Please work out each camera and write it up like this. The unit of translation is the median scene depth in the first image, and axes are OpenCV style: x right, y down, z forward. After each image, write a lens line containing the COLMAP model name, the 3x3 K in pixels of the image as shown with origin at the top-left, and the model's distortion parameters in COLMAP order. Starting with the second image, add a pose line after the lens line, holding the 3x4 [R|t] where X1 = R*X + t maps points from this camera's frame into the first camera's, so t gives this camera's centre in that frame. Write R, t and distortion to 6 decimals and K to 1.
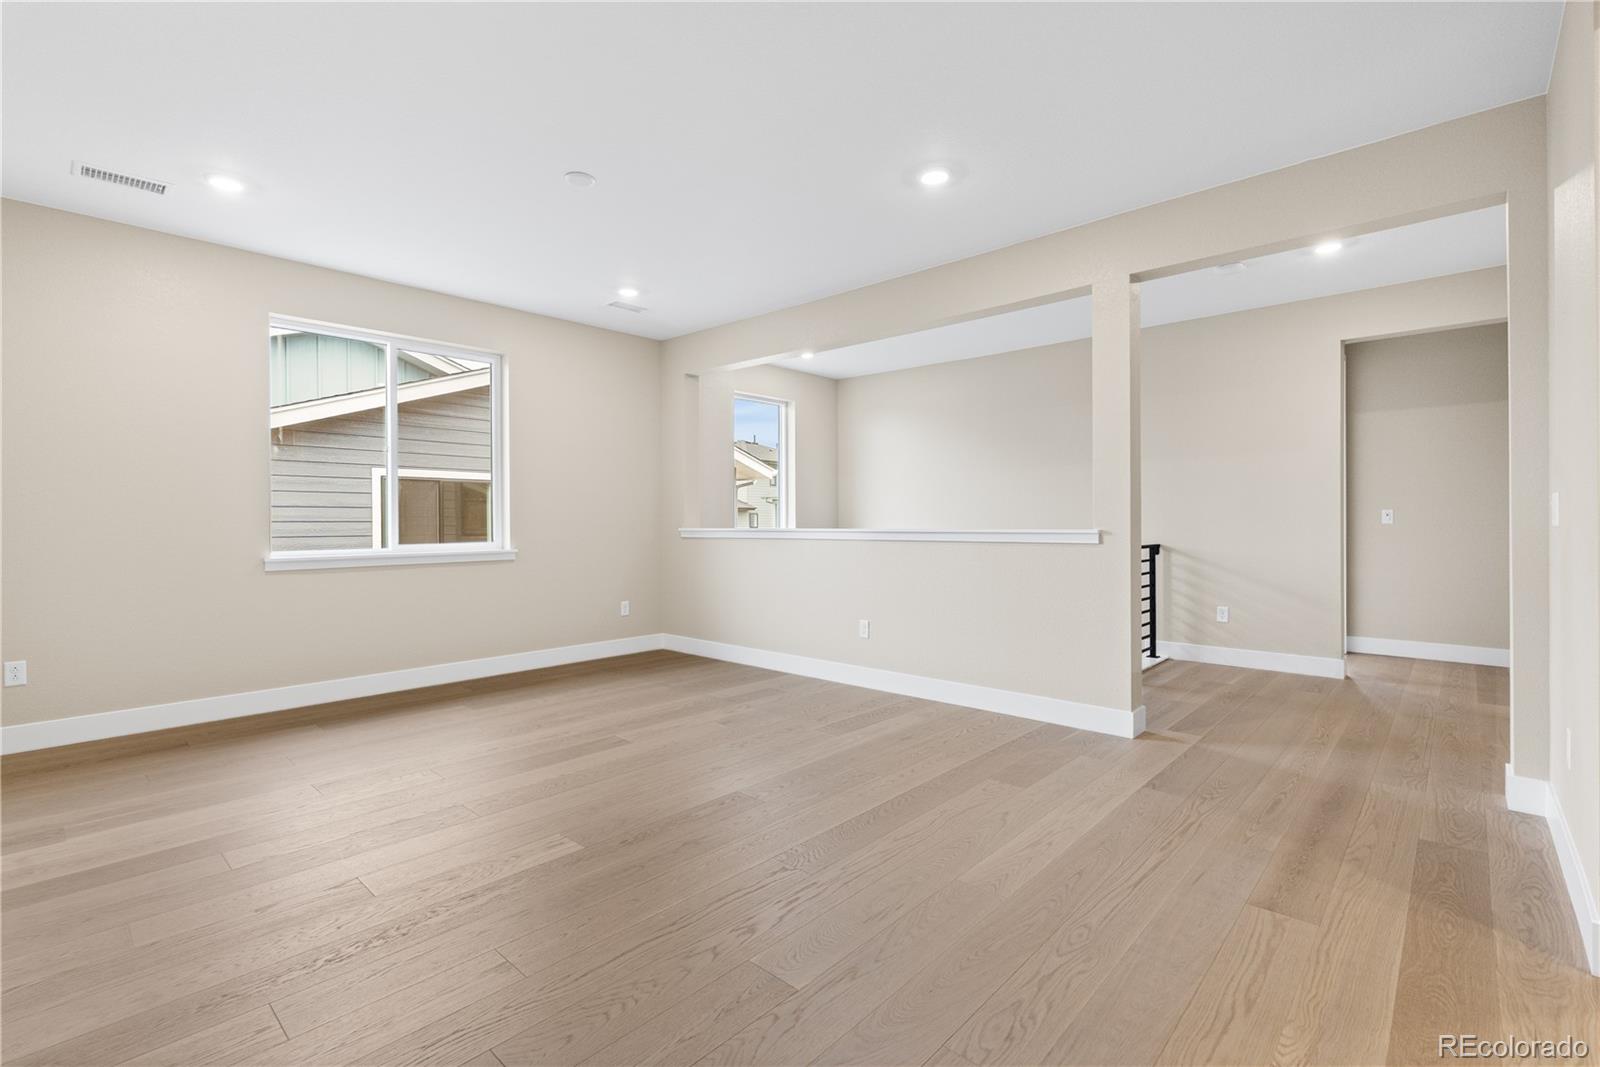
lens RADIAL K [[730.3, 0, 798.8], [0, 730.3, 525.7], [0, 0, 1]] dist [-0.003974, 0.000840]
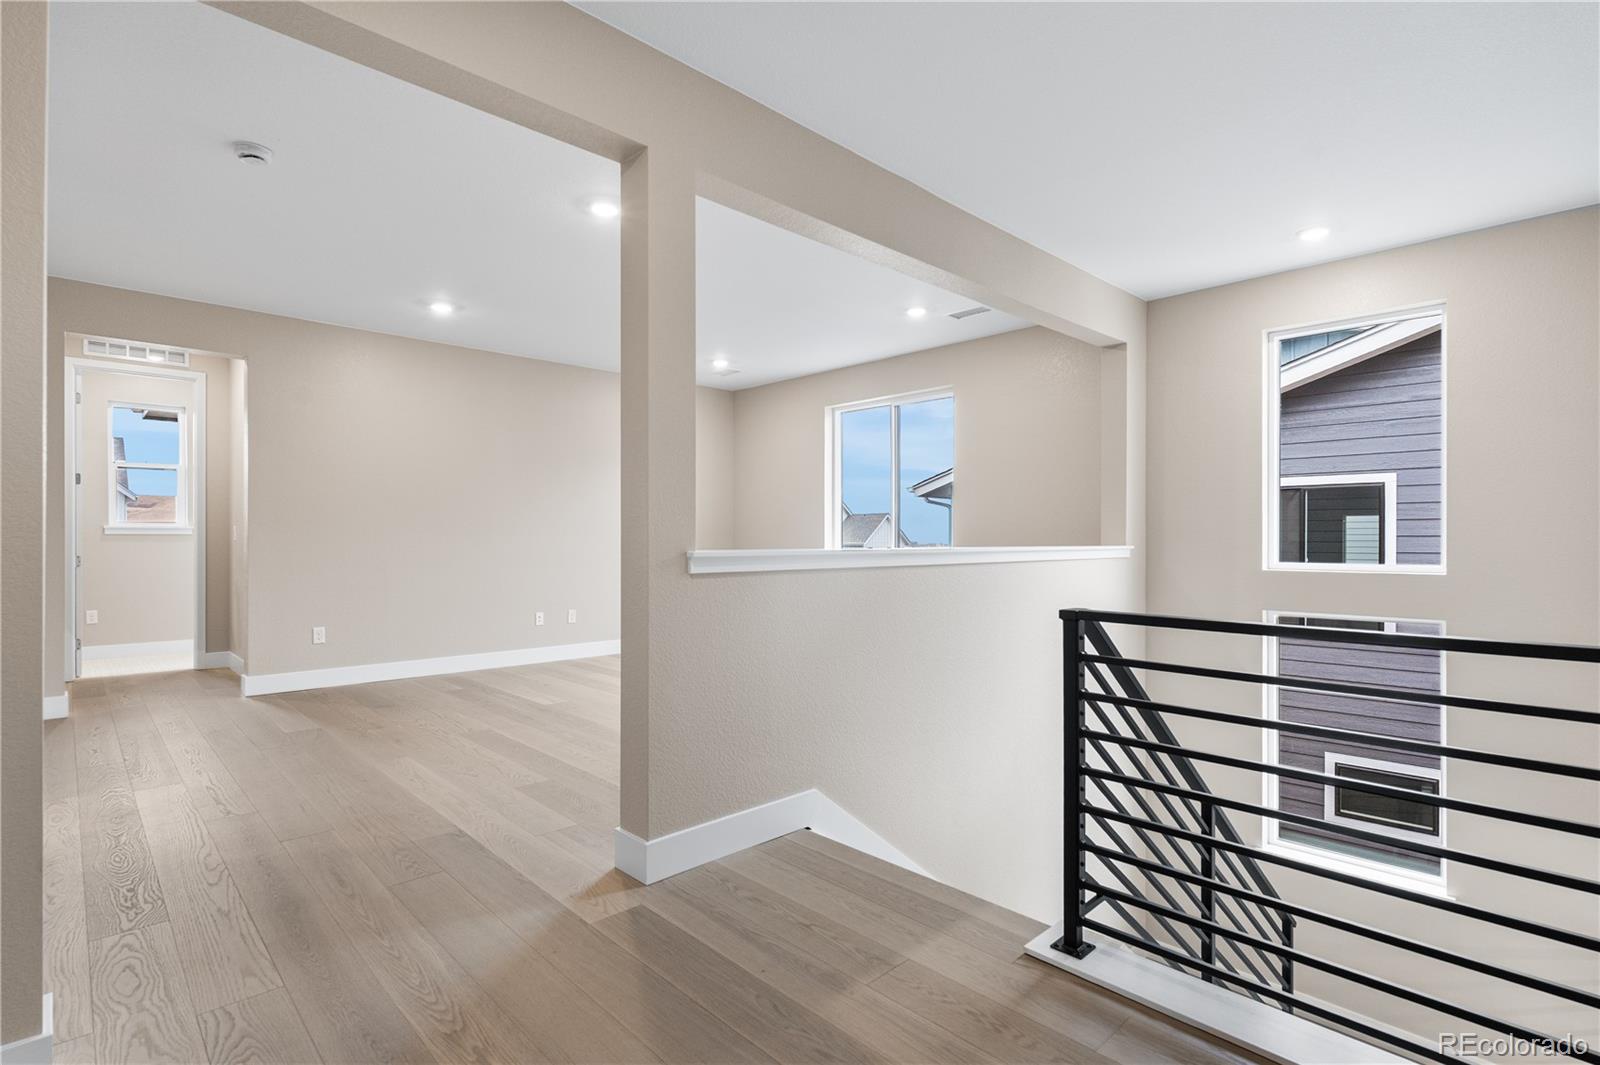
lens RADIAL K [[767.8, 0, 799.0], [0, 767.8, 534.9], [0, 0, 1]] dist [0.002437, -0.001015]
pose [[-0.065426, 0.002027, -0.997855, 1.330139], [-0.005594, 0.999981, 0.002399, -0.017700], [0.997842, 0.005739, -0.065414, 1.402528]]
